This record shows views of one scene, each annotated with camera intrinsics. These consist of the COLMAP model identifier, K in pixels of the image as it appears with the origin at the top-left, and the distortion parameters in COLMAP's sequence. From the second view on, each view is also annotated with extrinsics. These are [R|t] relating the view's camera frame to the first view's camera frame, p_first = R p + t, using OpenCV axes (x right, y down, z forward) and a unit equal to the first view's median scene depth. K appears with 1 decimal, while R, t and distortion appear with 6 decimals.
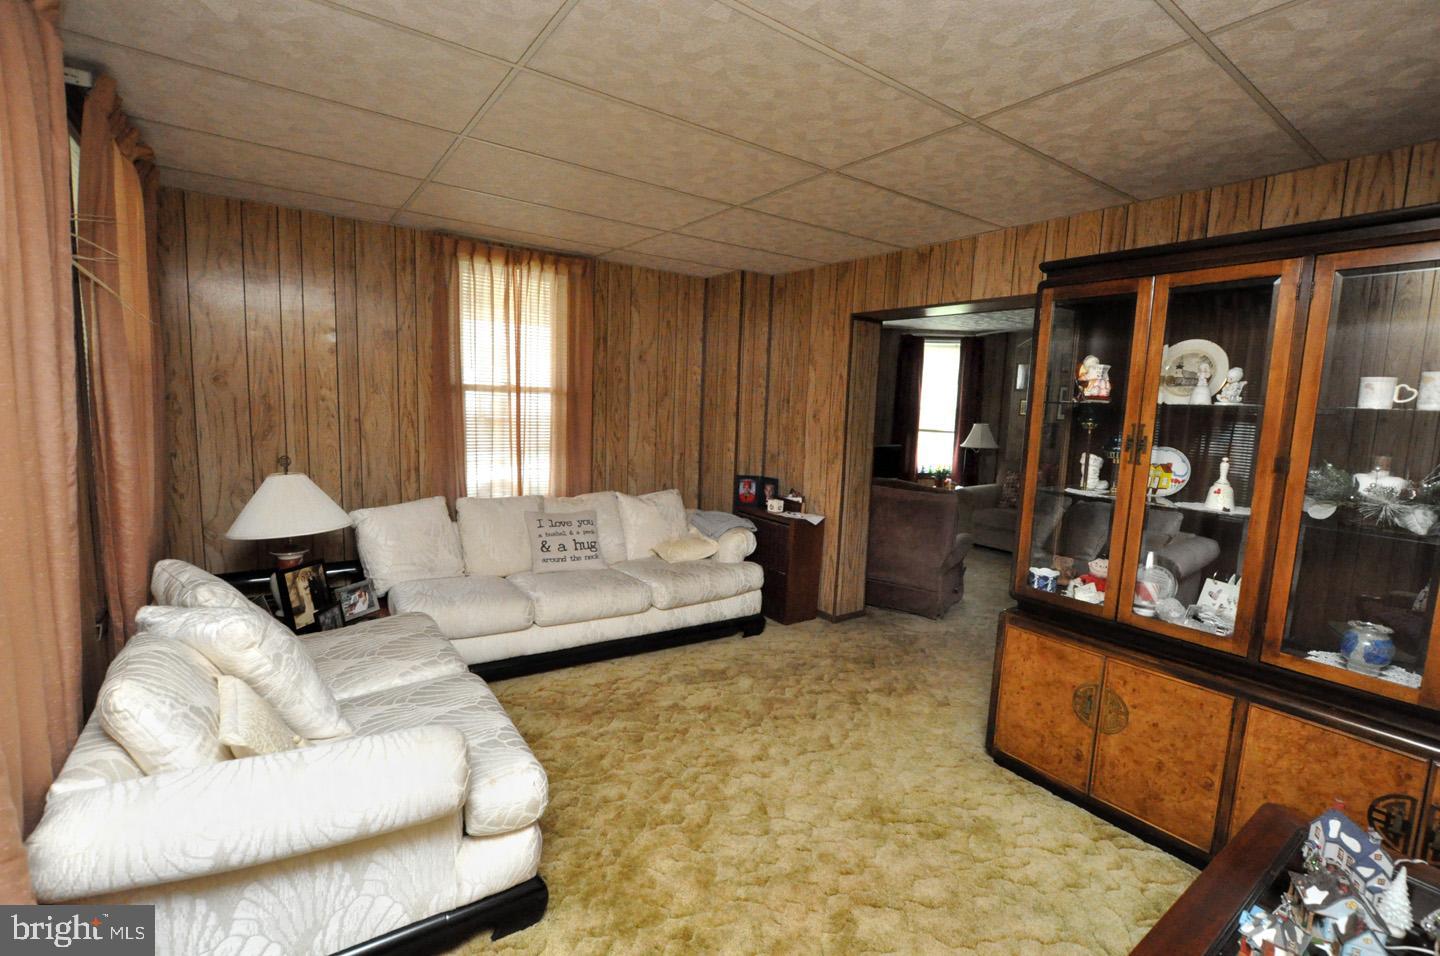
lens RADIAL K [[636.5, 0, 723.7], [0, 636.5, 480.6], [0, 0, 1]] dist [-0.026861, 0.000366]
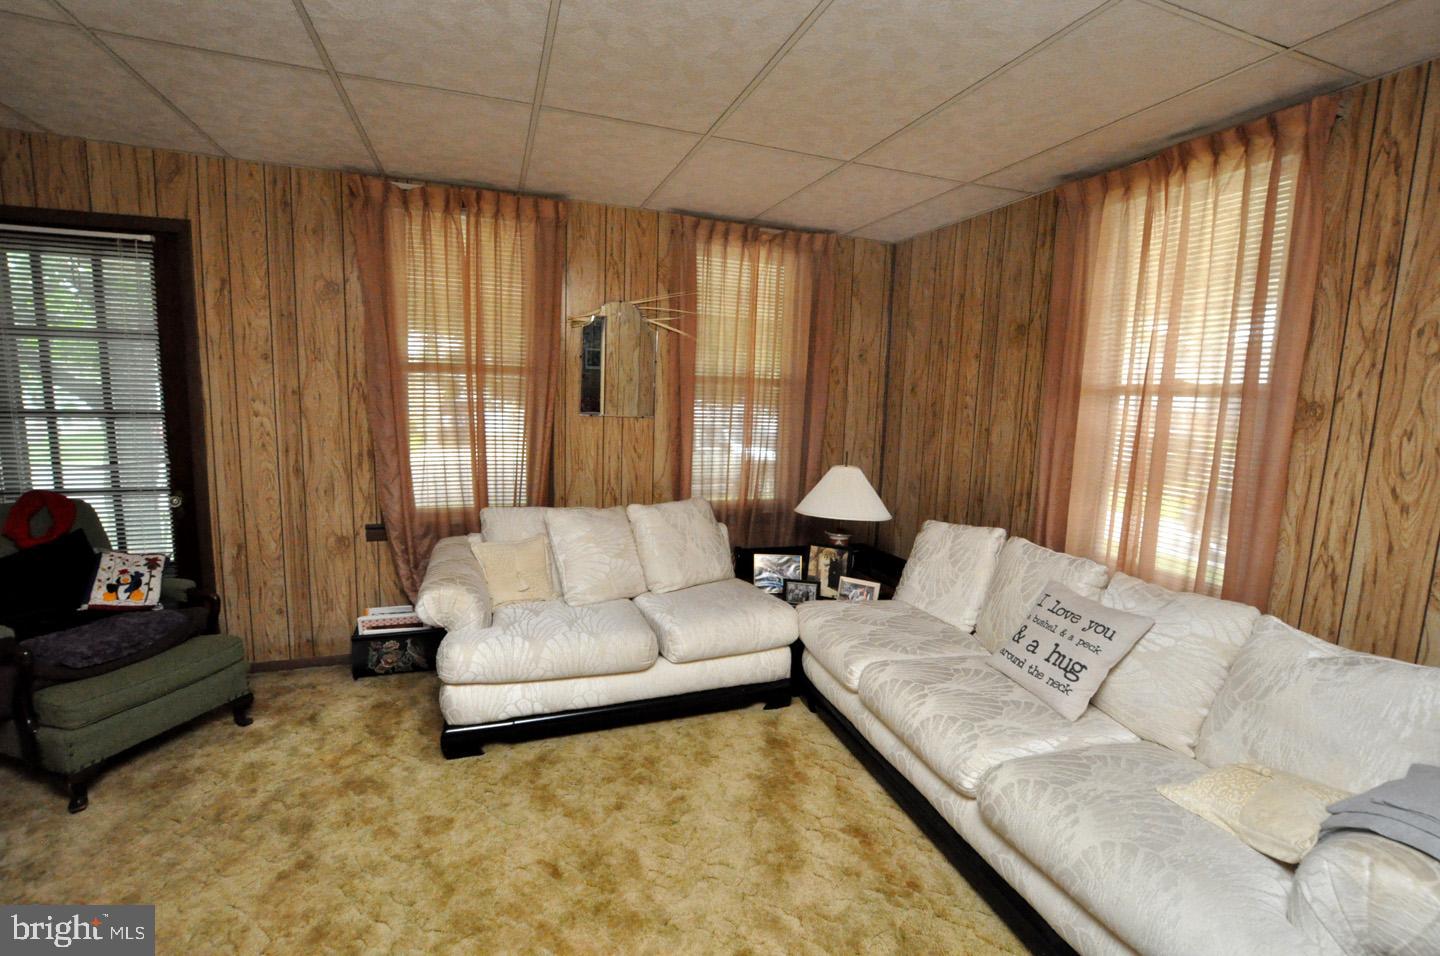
lens RADIAL K [[636.5, 0, 723.7], [0, 636.5, 480.6], [0, 0, 1]] dist [-0.026861, 0.000366]
pose [[-0.267258, 0.086773, -0.959710, 0.383535], [-0.151780, 0.979715, 0.130849, -0.082128], [0.951597, 0.180635, -0.248666, 0.839427]]
